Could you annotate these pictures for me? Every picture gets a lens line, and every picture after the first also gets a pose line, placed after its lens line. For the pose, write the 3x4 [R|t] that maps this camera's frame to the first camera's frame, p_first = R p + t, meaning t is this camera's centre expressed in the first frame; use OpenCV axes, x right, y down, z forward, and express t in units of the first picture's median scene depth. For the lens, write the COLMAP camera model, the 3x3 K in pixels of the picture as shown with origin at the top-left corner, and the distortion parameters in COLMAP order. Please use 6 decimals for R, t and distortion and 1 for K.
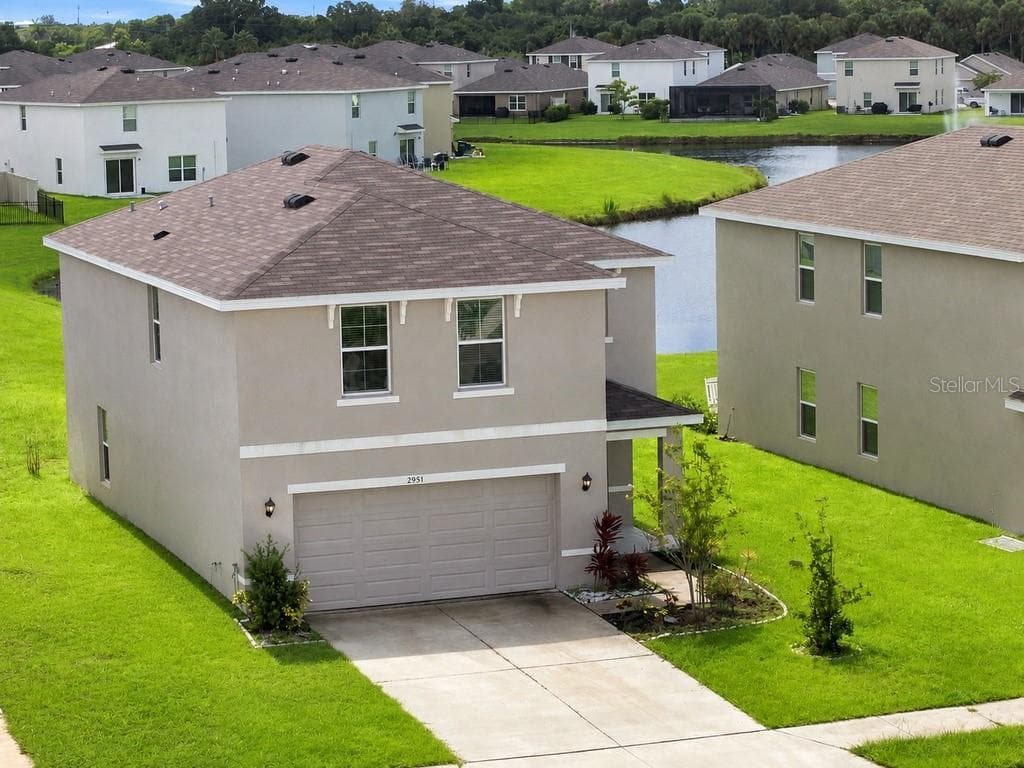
lens RADIAL K [[2746.1, 0, 512.0], [0, 2746.1, 384.0], [0, 0, 1]] dist [-0.176999, 0.212342]
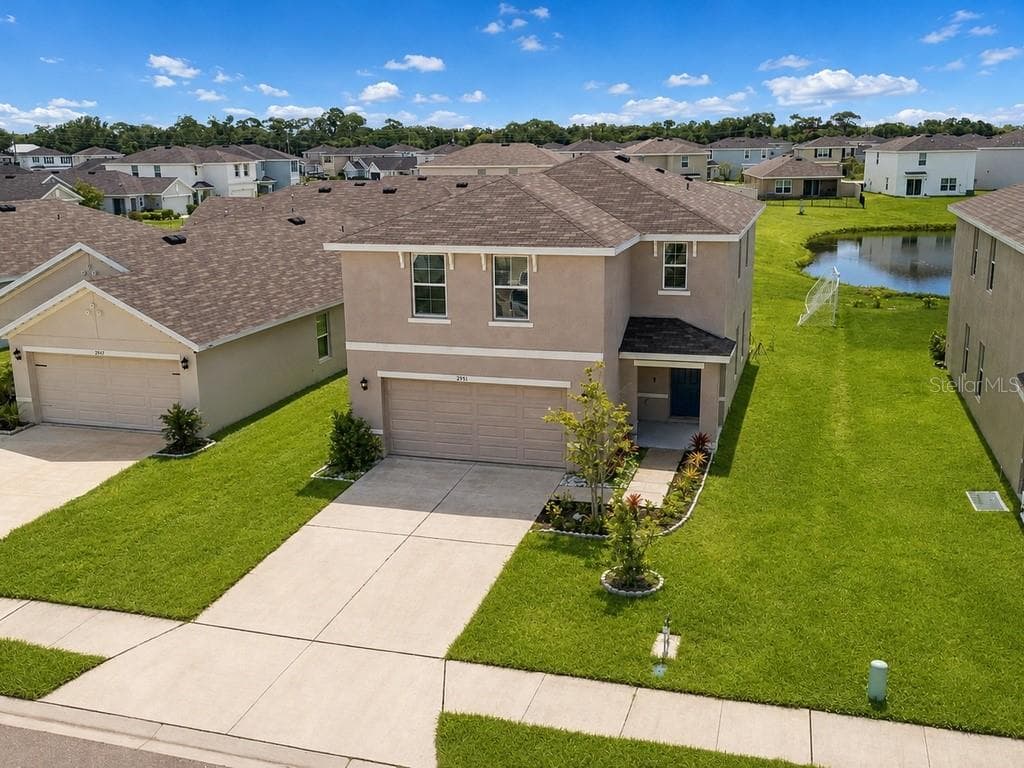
lens RADIAL K [[999.3, 0, 512.0], [0, 999.3, 384.0], [0, 0, 1]] dist [0.136304, -0.241847]
pose [[0.801205, 0.148899, -0.579568, 0.288038], [-0.081326, 0.986655, 0.141057, -0.038308], [0.592837, -0.065882, 0.802623, 0.588044]]
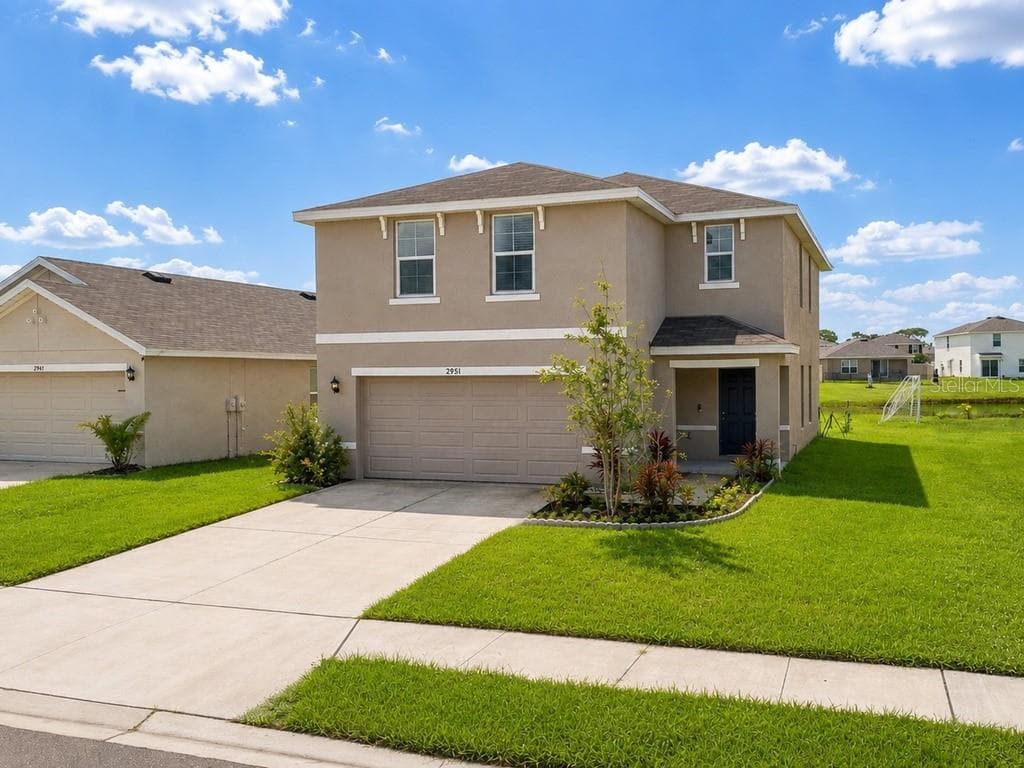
lens RADIAL K [[999.3, 0, 512.0], [0, 999.3, 384.0], [0, 0, 1]] dist [0.136304, -0.241847]
pose [[0.760336, 0.024050, -0.649084, 0.255572], [-0.091038, 0.993396, -0.069834, 0.066757], [0.643118, 0.112188, 0.757504, 0.690224]]
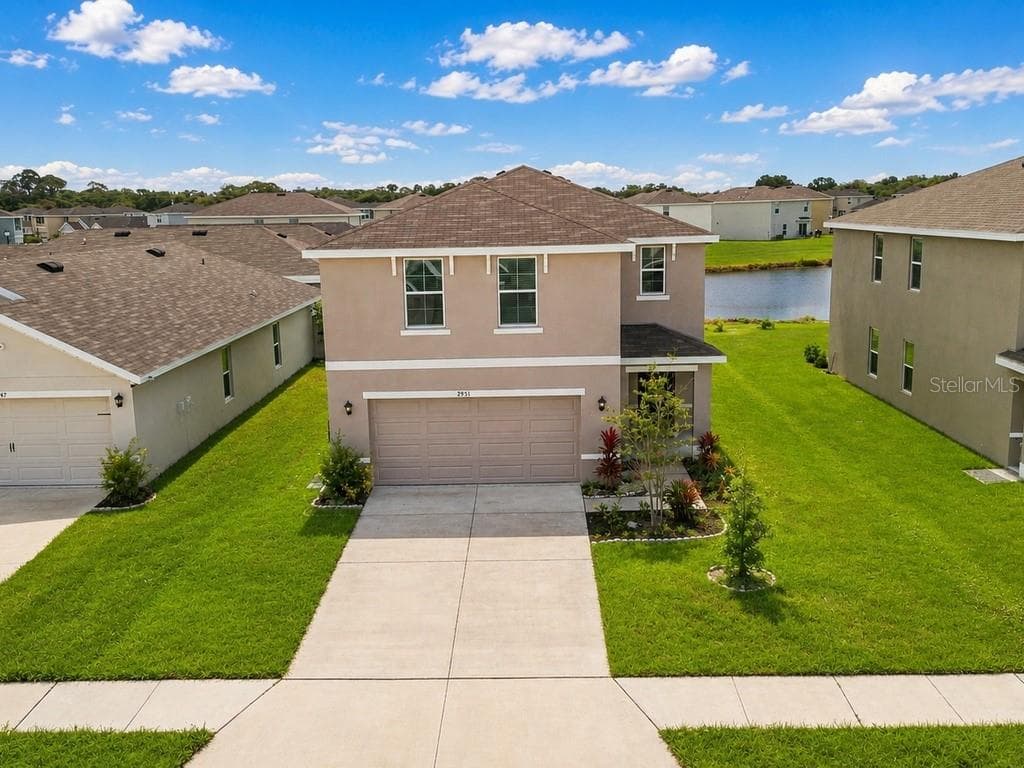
lens RADIAL K [[1012.0, 0, 512.0], [0, 1012.0, 384.0], [0, 0, 1]] dist [0.070197, -0.010609]
pose [[0.933491, 0.062940, -0.353035, 0.156558], [-0.044230, 0.997168, 0.060826, -0.000525], [0.355864, -0.041165, 0.933631, 0.548731]]
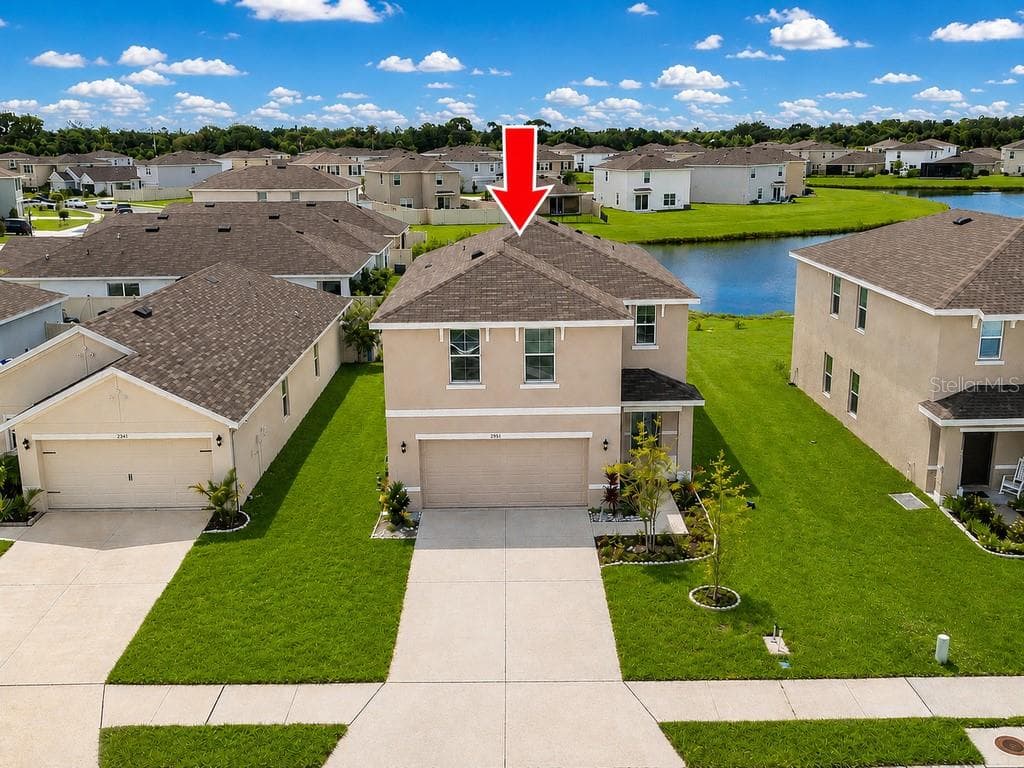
lens RADIAL K [[999.3, 0, 512.0], [0, 999.3, 384.0], [0, 0, 1]] dist [0.136304, -0.241847]
pose [[0.941055, 0.089721, -0.326137, 0.165180], [-0.052215, 0.991155, 0.122006, -0.068776], [0.334199, -0.097785, 0.937416, 0.440495]]
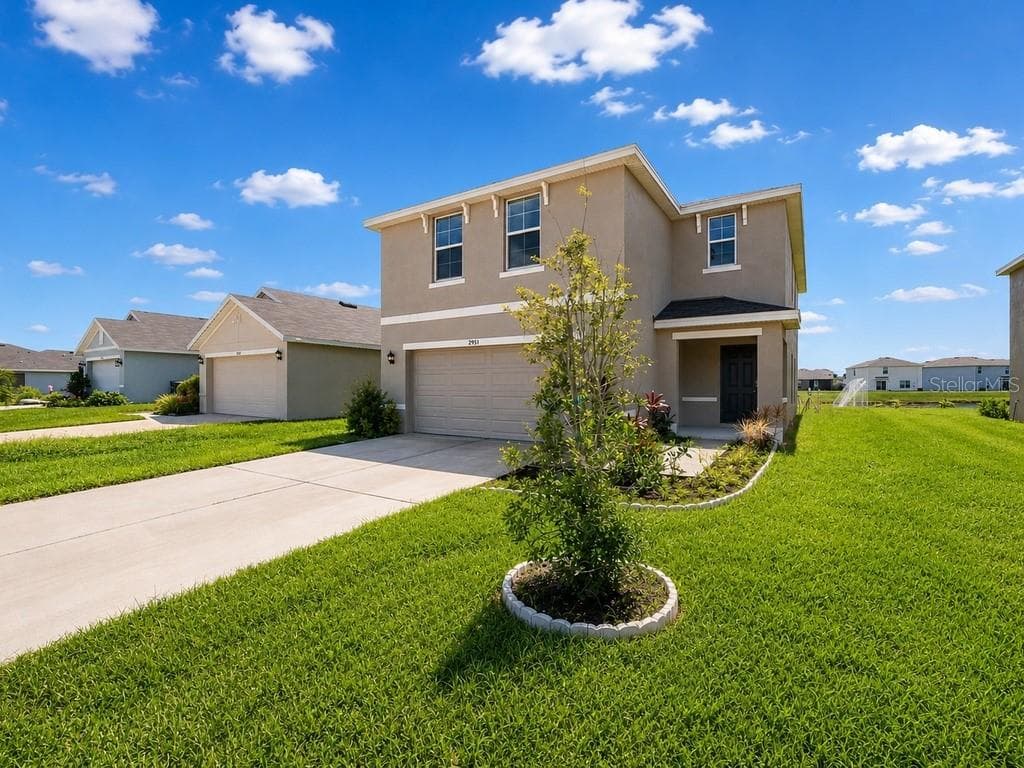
lens RADIAL K [[459.2, 0, 525.2], [0, 459.2, 394.8], [0, 0, 1]] dist [0.001414, 0.000166]
pose [[0.615240, 0.033259, -0.787638, 0.154260], [-0.115654, 0.992107, -0.048446, 0.067280], [0.779810, 0.120900, 0.614230, 0.877714]]
